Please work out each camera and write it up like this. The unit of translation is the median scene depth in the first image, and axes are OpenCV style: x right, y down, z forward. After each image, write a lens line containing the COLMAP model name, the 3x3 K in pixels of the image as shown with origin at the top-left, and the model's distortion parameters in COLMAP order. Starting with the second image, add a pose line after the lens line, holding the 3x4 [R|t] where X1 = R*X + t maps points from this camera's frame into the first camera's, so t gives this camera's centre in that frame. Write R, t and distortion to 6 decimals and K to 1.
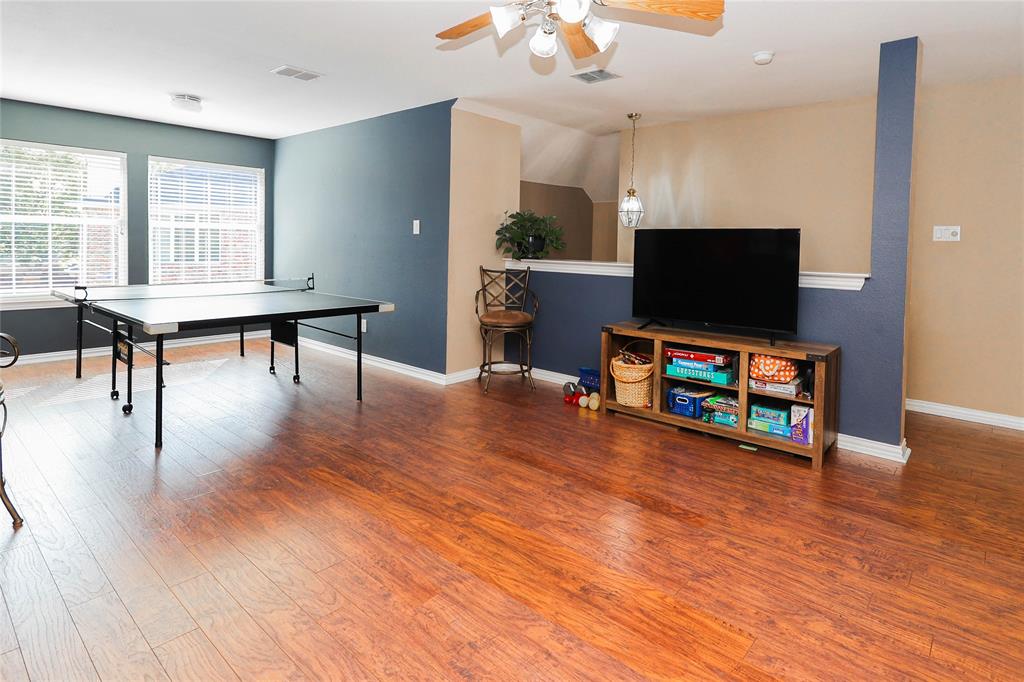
lens RADIAL K [[588.7, 0, 467.0], [0, 588.7, 333.9], [0, 0, 1]] dist [0.003426, -0.000114]
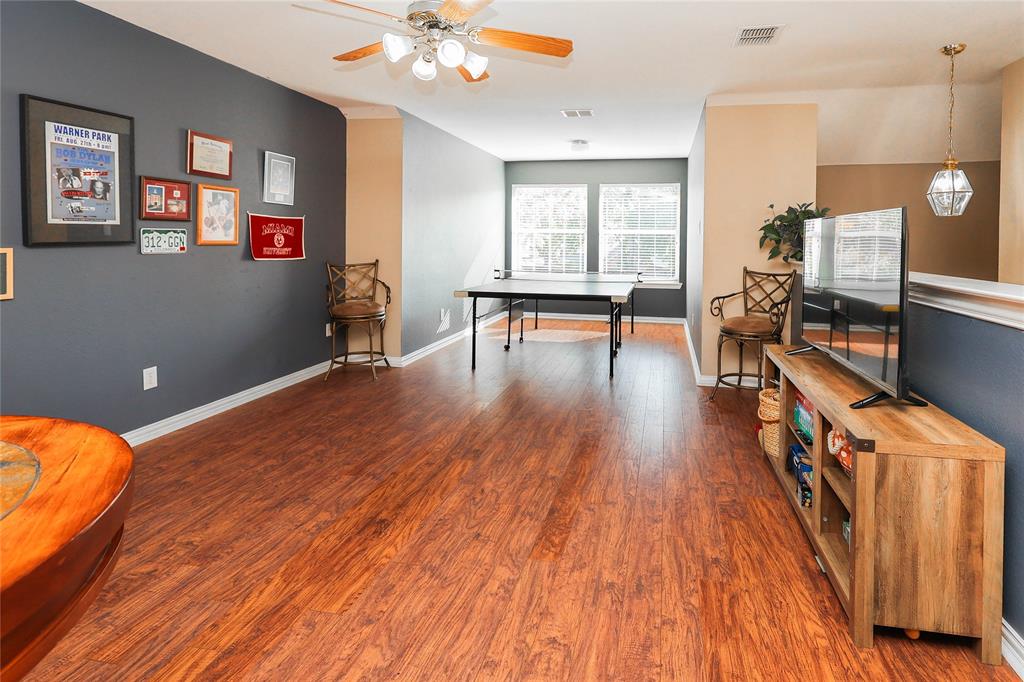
lens RADIAL K [[492.4, 0, 510.6], [0, 492.4, 309.9], [0, 0, 1]] dist [0.002095, 0.000315]
pose [[0.486287, 0.109445, -0.866918, 0.966541], [-0.133528, 0.989780, 0.050055, -0.070931], [0.863537, 0.091417, 0.495931, 0.566162]]
